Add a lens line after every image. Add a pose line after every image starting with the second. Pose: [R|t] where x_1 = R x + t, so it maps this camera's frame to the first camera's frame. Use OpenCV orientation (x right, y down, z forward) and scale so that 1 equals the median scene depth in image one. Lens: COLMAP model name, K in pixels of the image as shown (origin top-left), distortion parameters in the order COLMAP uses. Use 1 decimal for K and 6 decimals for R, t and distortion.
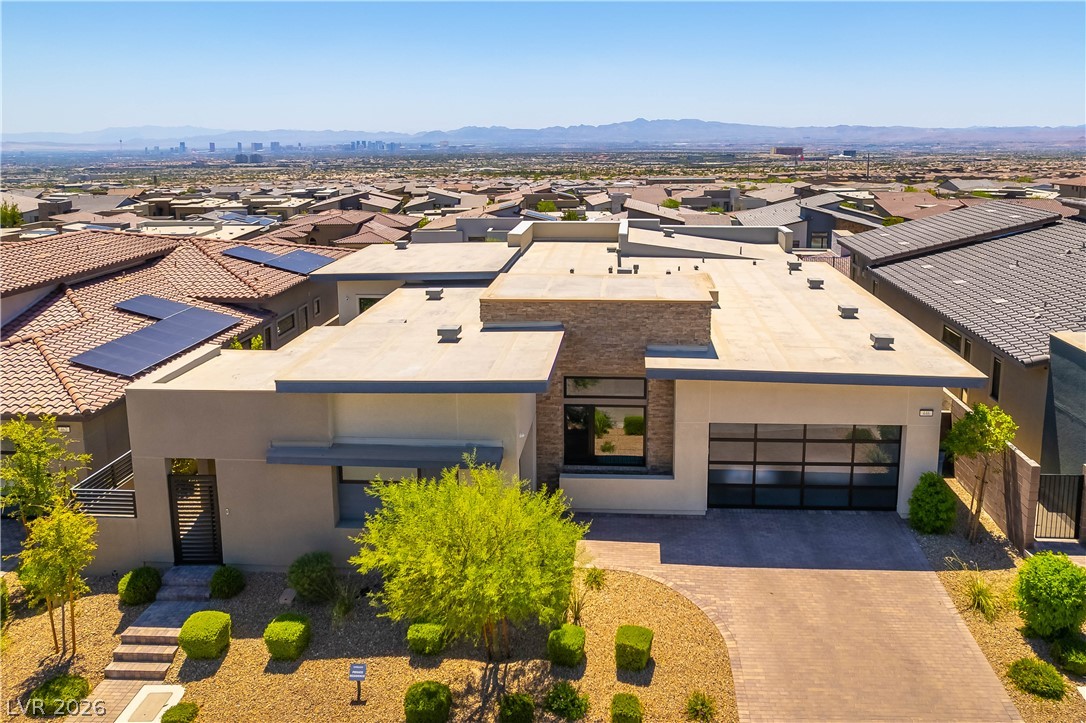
lens RADIAL K [[1013.8, 0, 541.6], [0, 1013.8, 238.4], [0, 0, 1]] dist [-0.075850, 0.027514]
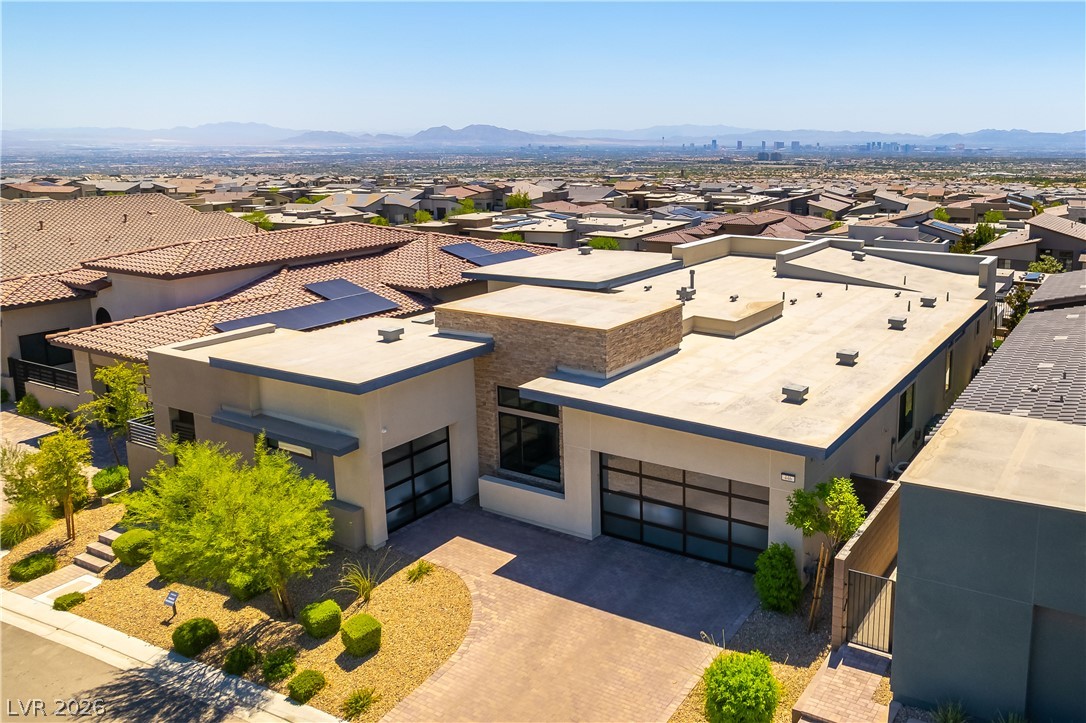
lens RADIAL K [[962.2, 0, 544.4], [0, 962.2, 265.6], [0, 0, 1]] dist [-0.040377, -0.006127]
pose [[0.883407, 0.070664, -0.463248, 0.544875], [-0.055444, 0.997383, 0.046411, -0.041499], [0.465315, -0.015316, 0.885013, 0.130930]]
